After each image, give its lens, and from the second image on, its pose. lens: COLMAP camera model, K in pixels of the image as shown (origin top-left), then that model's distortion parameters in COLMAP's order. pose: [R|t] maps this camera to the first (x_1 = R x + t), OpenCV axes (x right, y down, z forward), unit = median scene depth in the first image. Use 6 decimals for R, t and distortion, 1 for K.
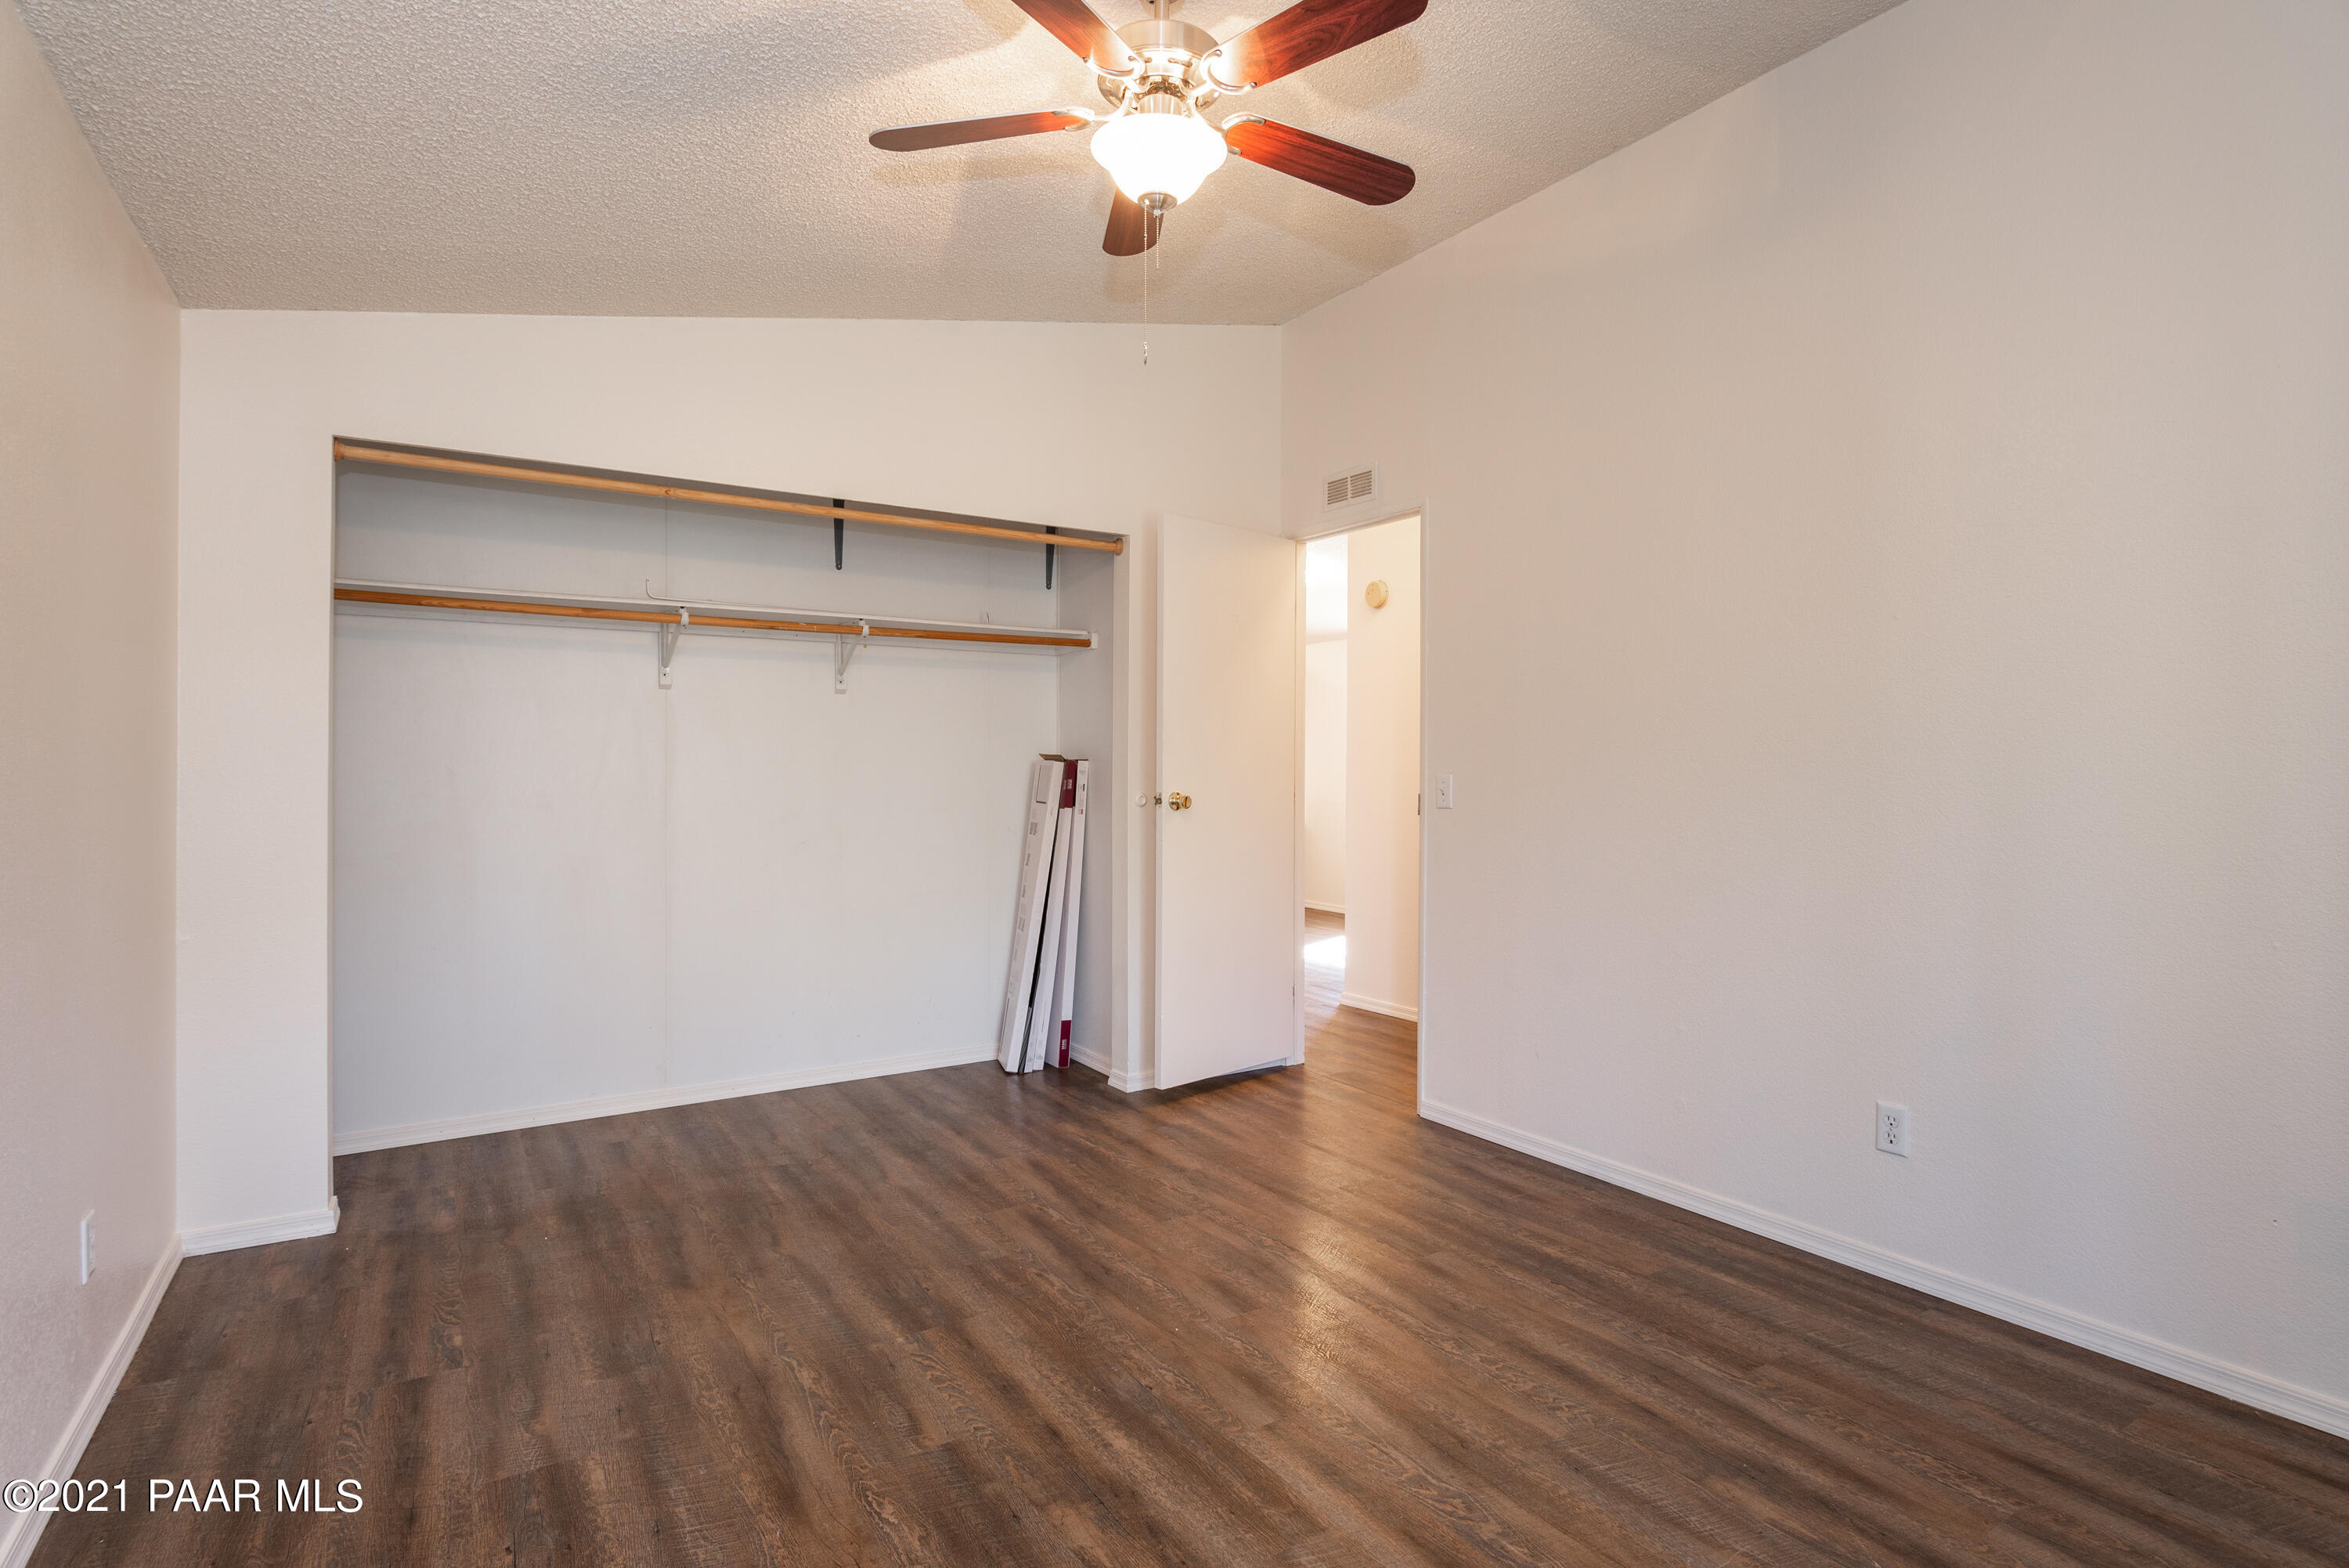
lens RADIAL K [[1144.8, 0, 1172.1], [0, 1144.8, 779.9], [0, 0, 1]] dist [-0.003293, -0.001378]
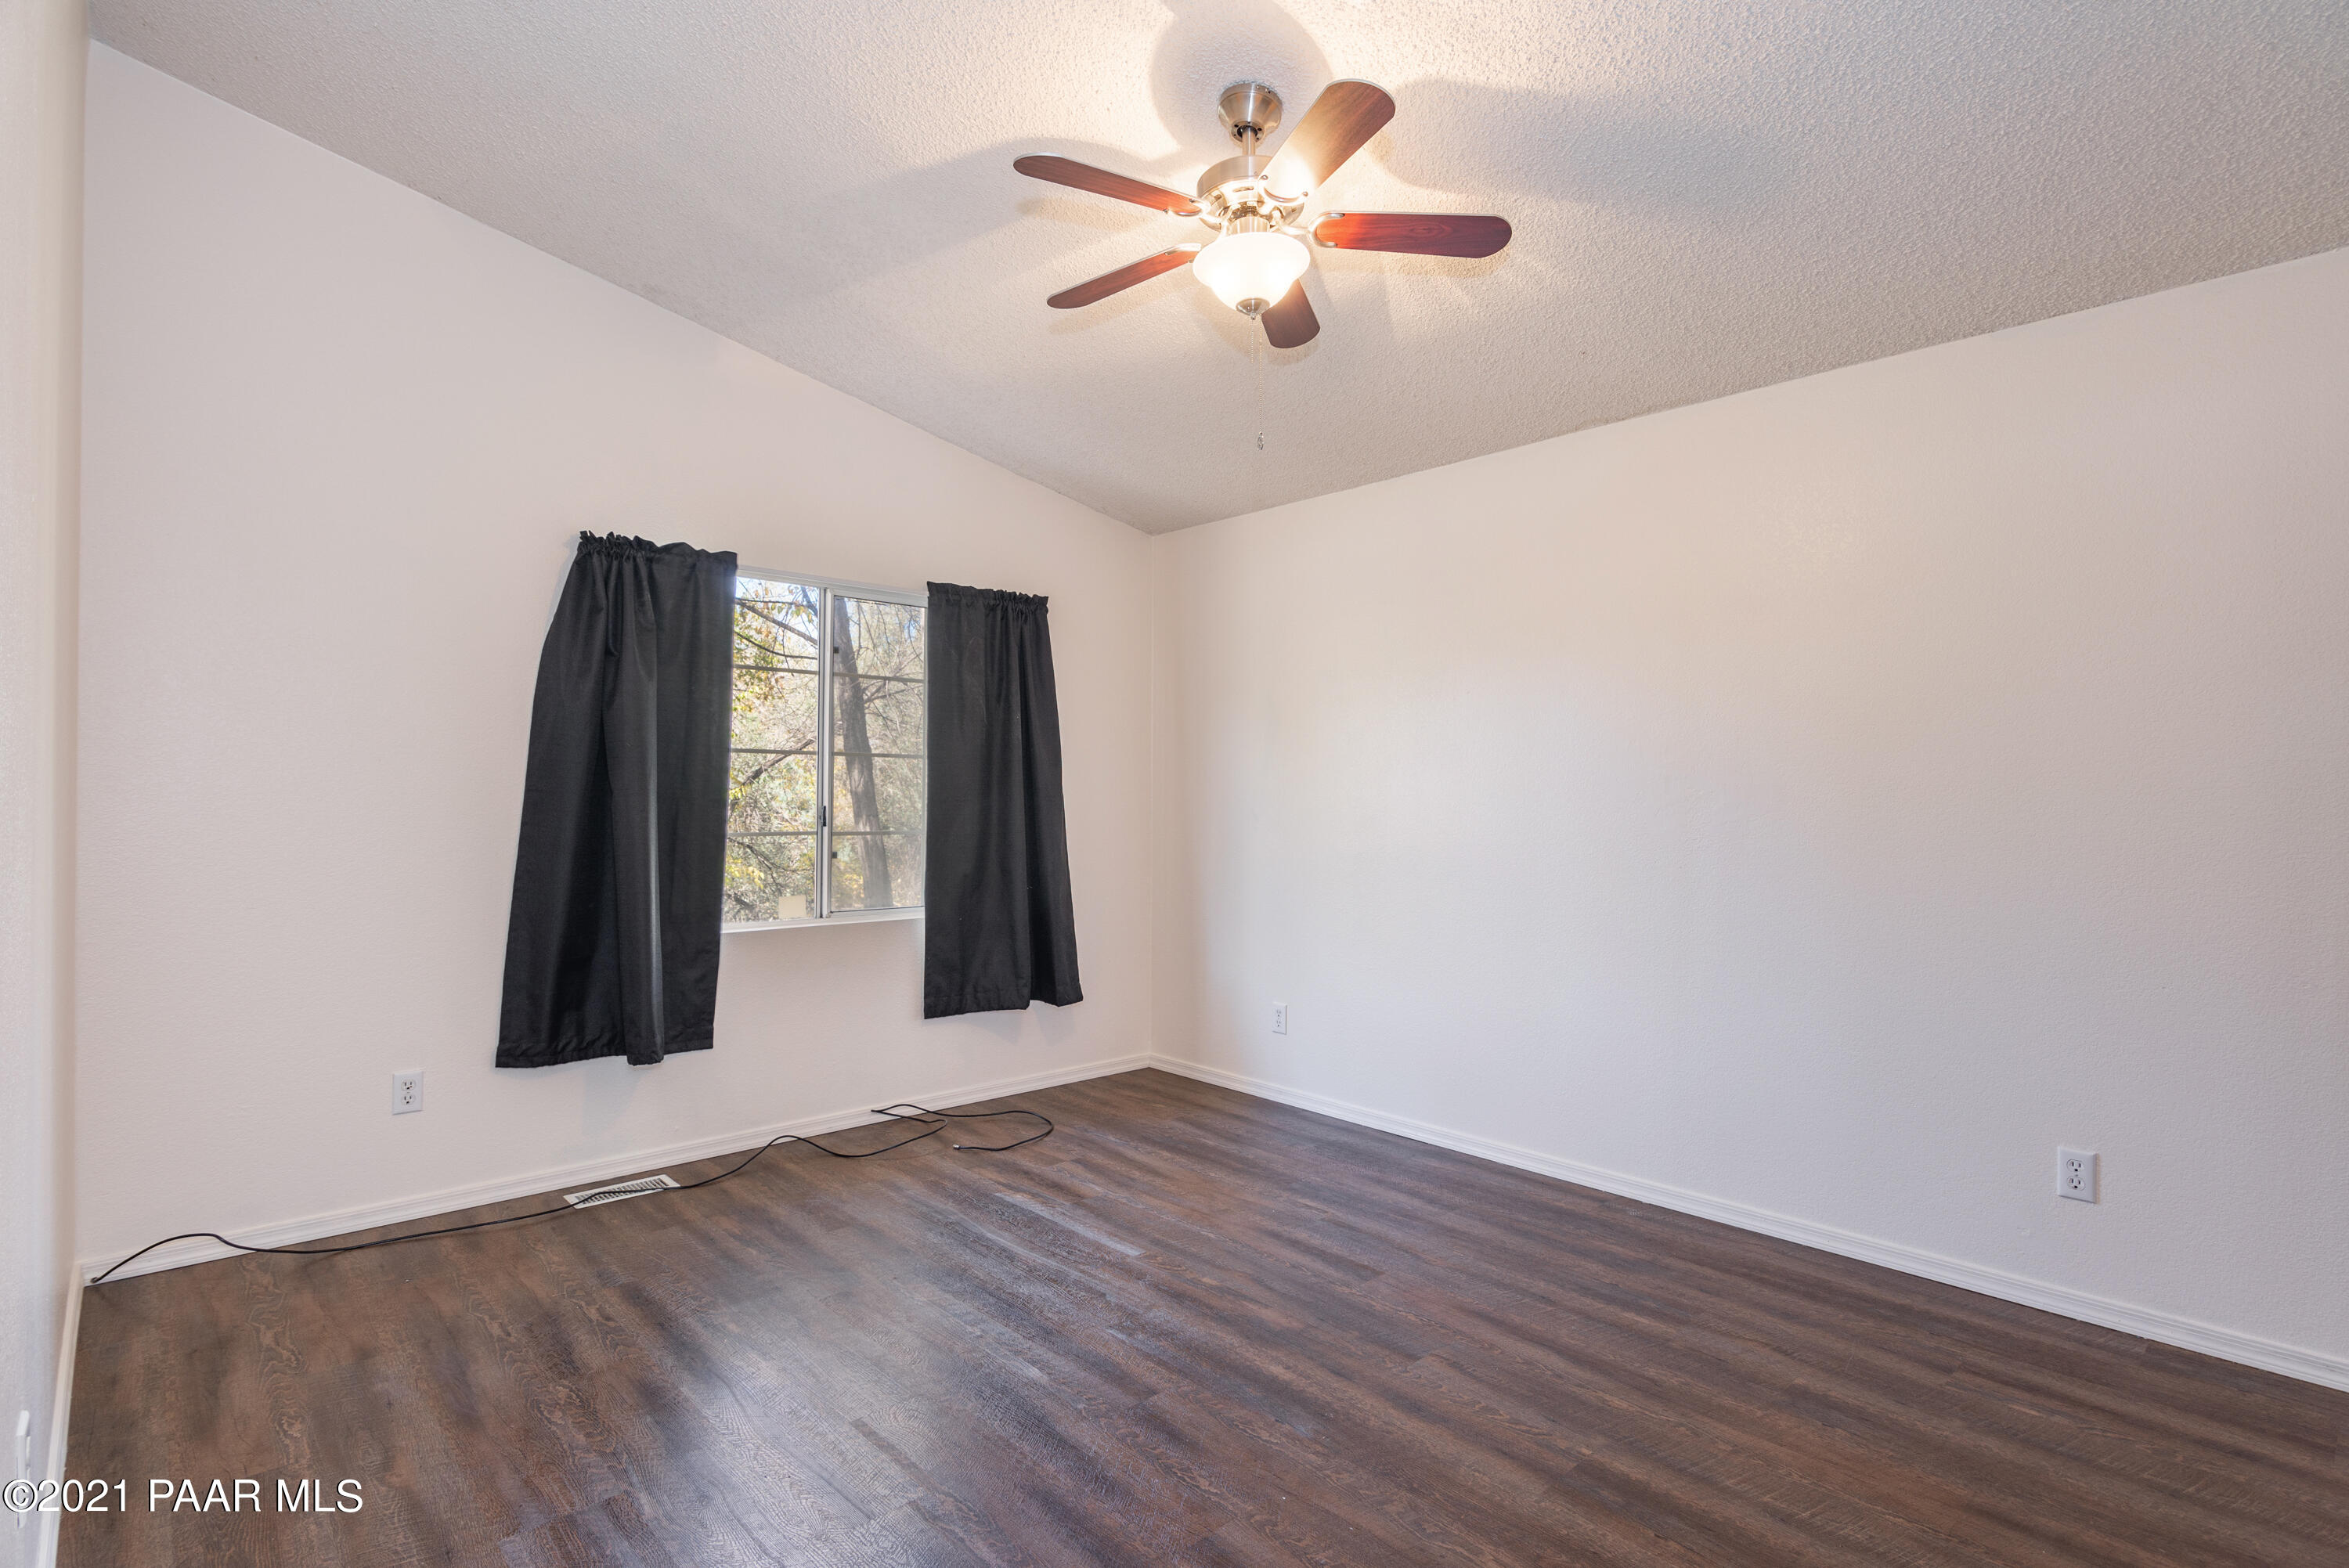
lens RADIAL K [[1144.8, 0, 1174.1], [0, 1144.8, 794.1], [0, 0, 1]] dist [-0.003293, -0.001378]
pose [[-0.985967, -0.008422, -0.166728, 0.229940], [-0.008325, 0.999965, -0.001284, -0.005473], [0.166733, 0.000122, -0.986002, 1.896407]]
